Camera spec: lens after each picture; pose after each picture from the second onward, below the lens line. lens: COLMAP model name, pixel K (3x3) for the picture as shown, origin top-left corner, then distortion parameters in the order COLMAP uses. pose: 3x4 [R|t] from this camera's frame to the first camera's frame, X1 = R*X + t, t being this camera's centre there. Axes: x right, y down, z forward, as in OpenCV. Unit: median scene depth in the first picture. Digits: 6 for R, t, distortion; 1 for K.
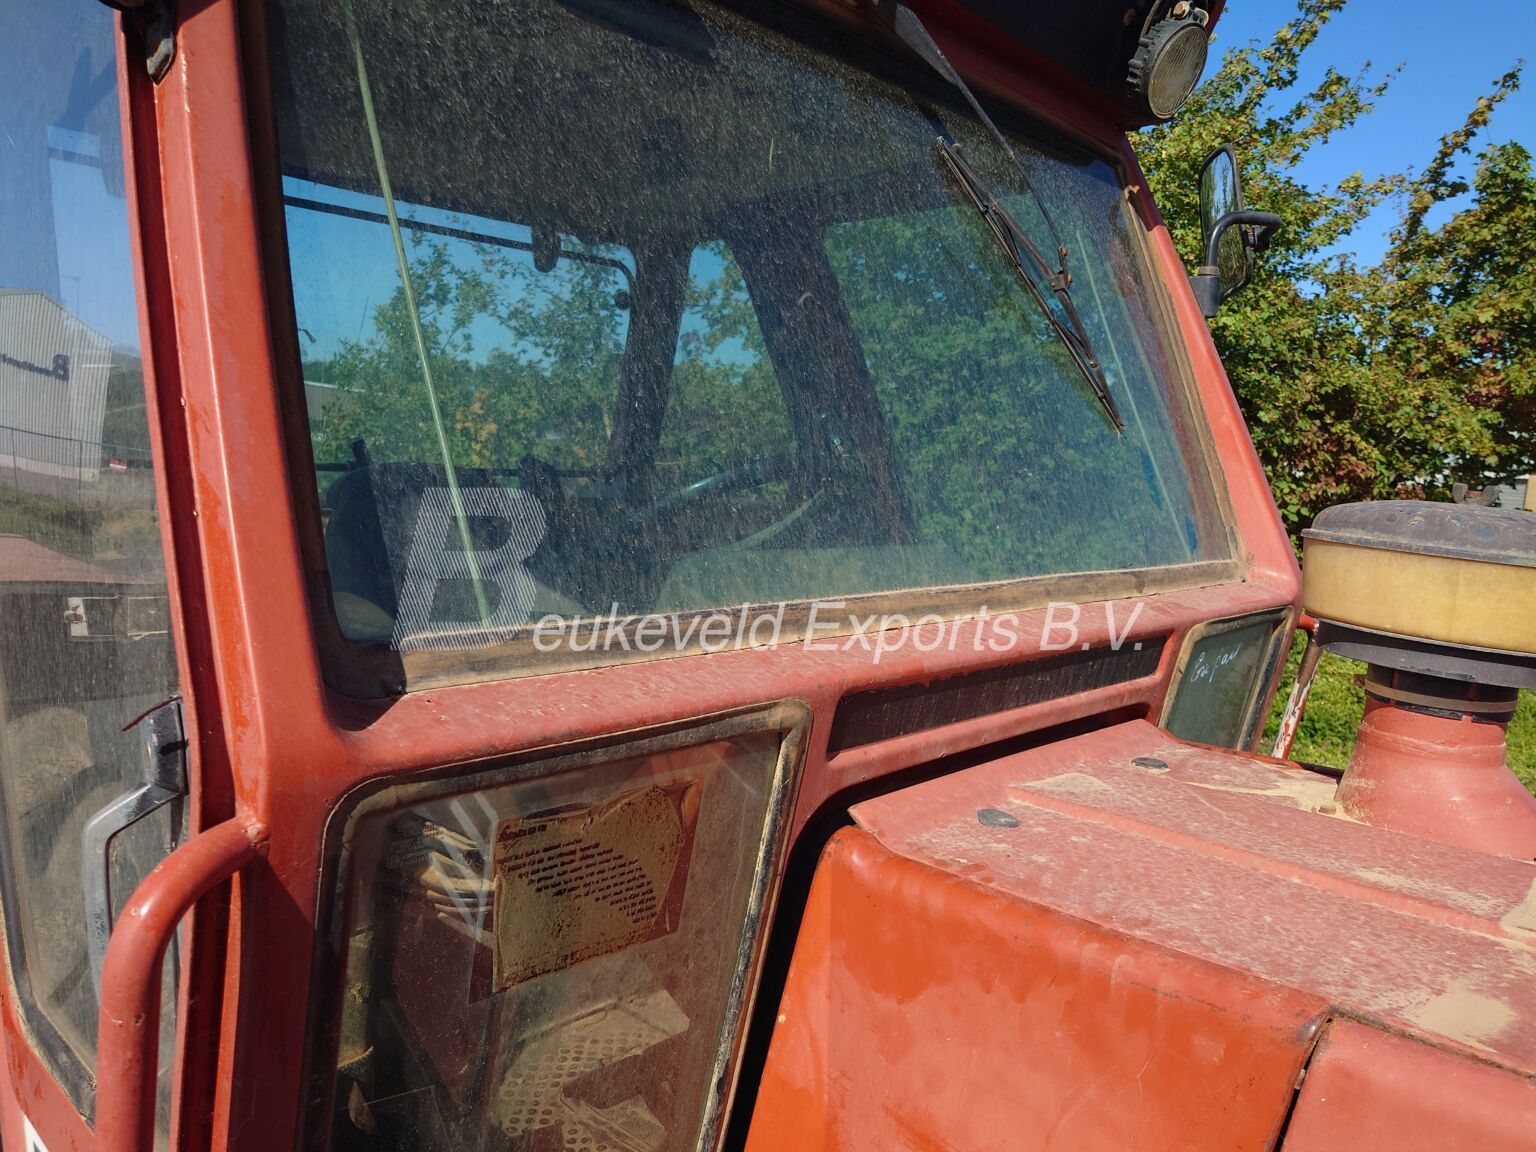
lens RADIAL K [[1127.1, 0, 766.2], [0, 1127.1, 596.1], [0, 0, 1]] dist [-0.021602, 0.041569]
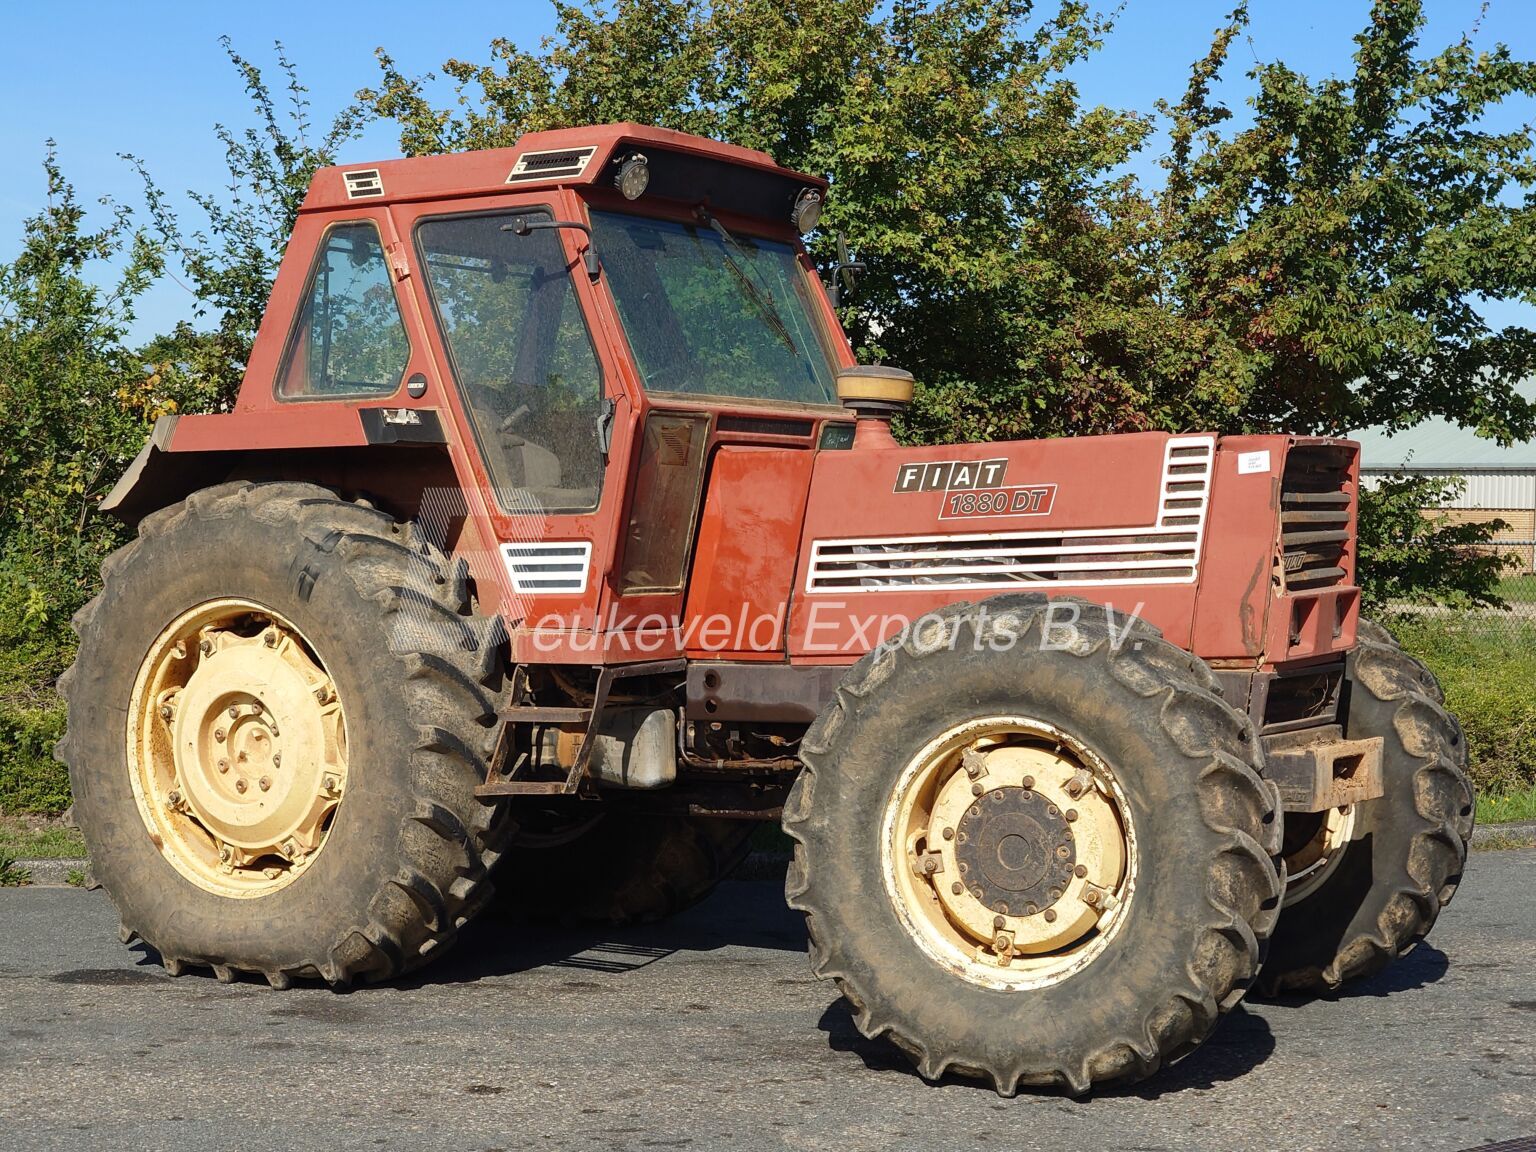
lens RADIAL K [[2567.8, 0, 766.3], [0, 2567.8, 575.9], [0, 0, 1]] dist [-0.005651, 0.000000]
pose [[0.976791, -0.046287, 0.209135, -0.966829], [0.066363, 0.993727, -0.090019, 0.845442], [-0.203657, 0.101809, 0.973735, -4.469161]]
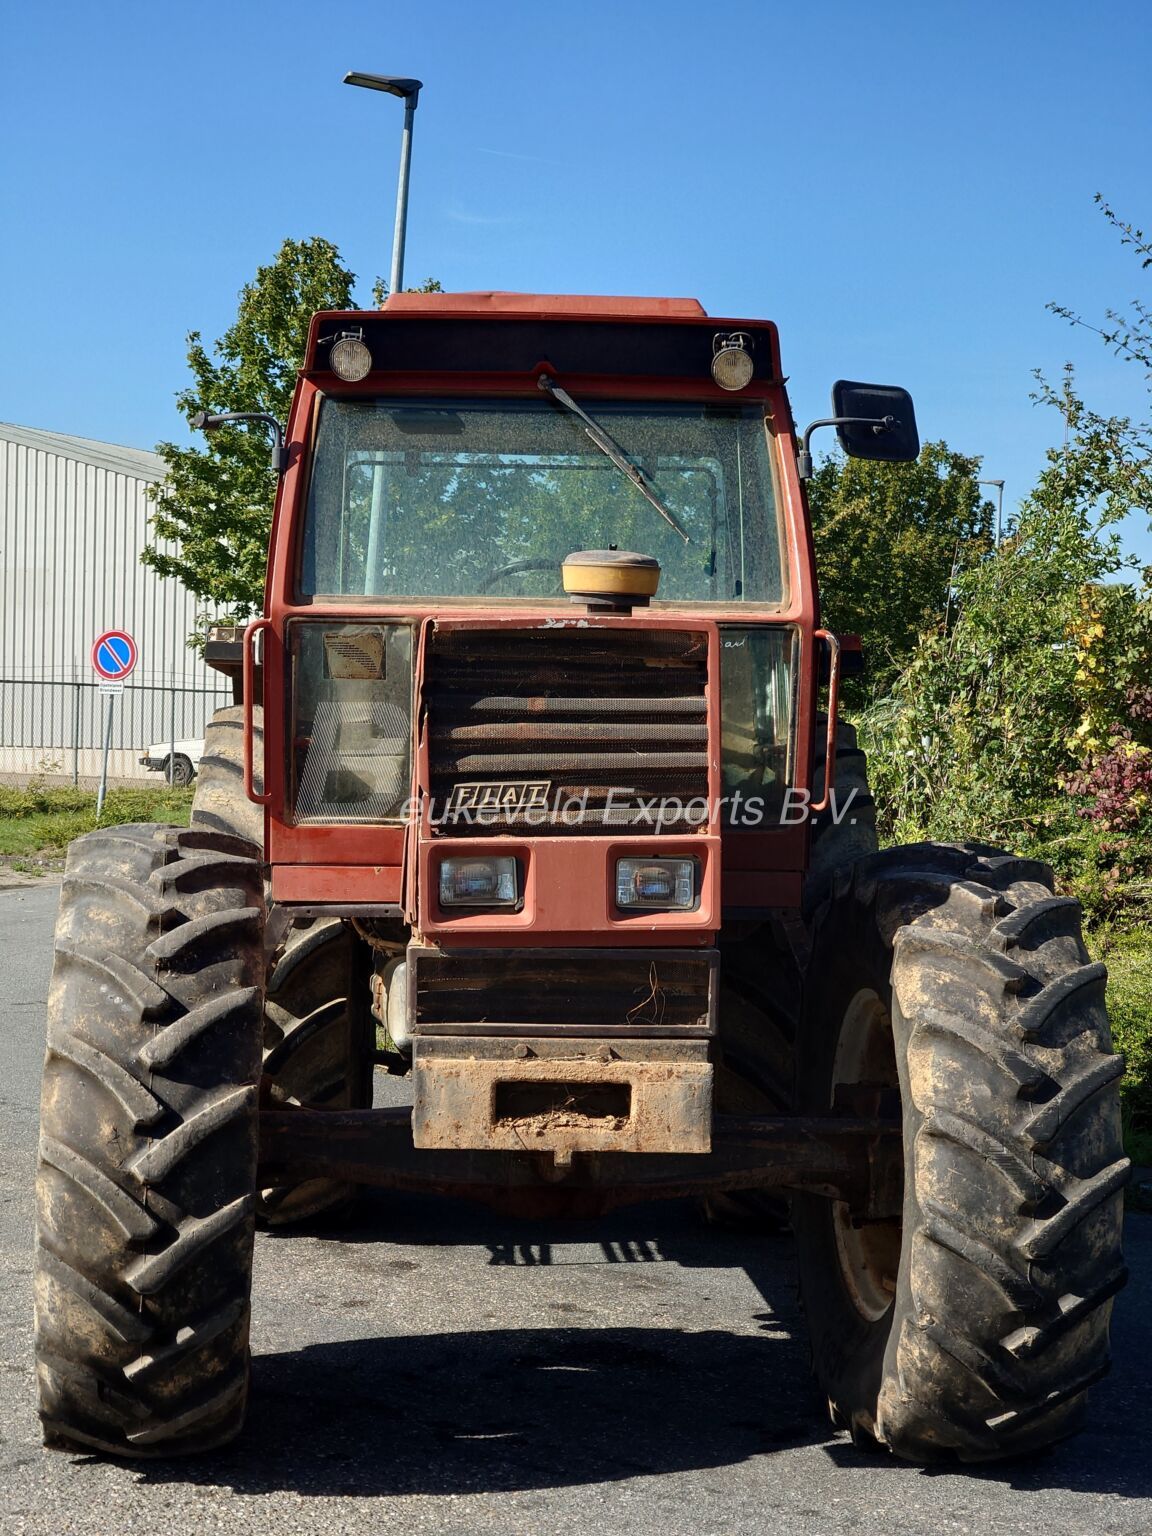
lens RADIAL K [[2567.8, 0, 583.8], [0, 2567.8, 771.3], [0, 0, 1]] dist [-0.005651, 0.000000]
pose [[0.732802, -0.031188, -0.679726, 3.234091], [-0.066519, 0.990881, -0.117178, 0.813082], [0.677182, 0.131083, 0.724045, -2.448370]]
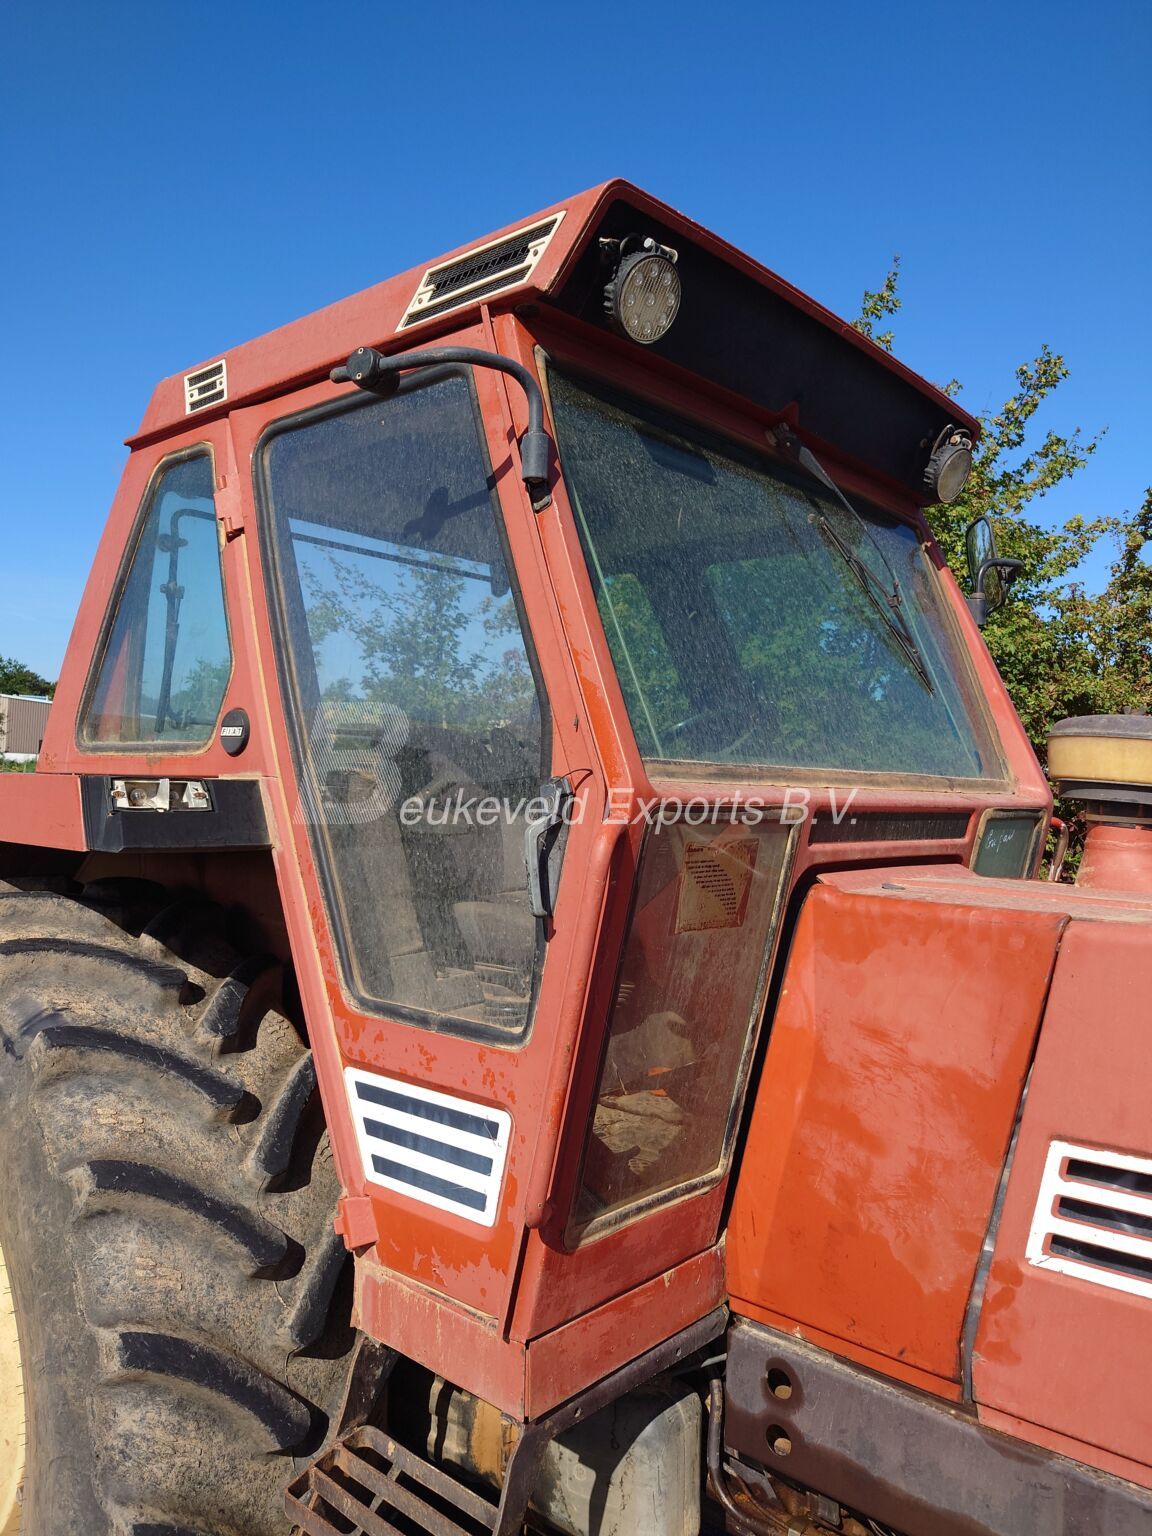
lens RADIAL K [[1127.1, 0, 589.7], [0, 1127.1, 767.2], [0, 0, 1]] dist [-0.021602, 0.041569]
pose [[0.998659, -0.007209, 0.051264, -0.229955], [0.013888, 0.991264, -0.131160, 0.145524], [-0.049870, 0.131696, 0.990035, -0.490813]]
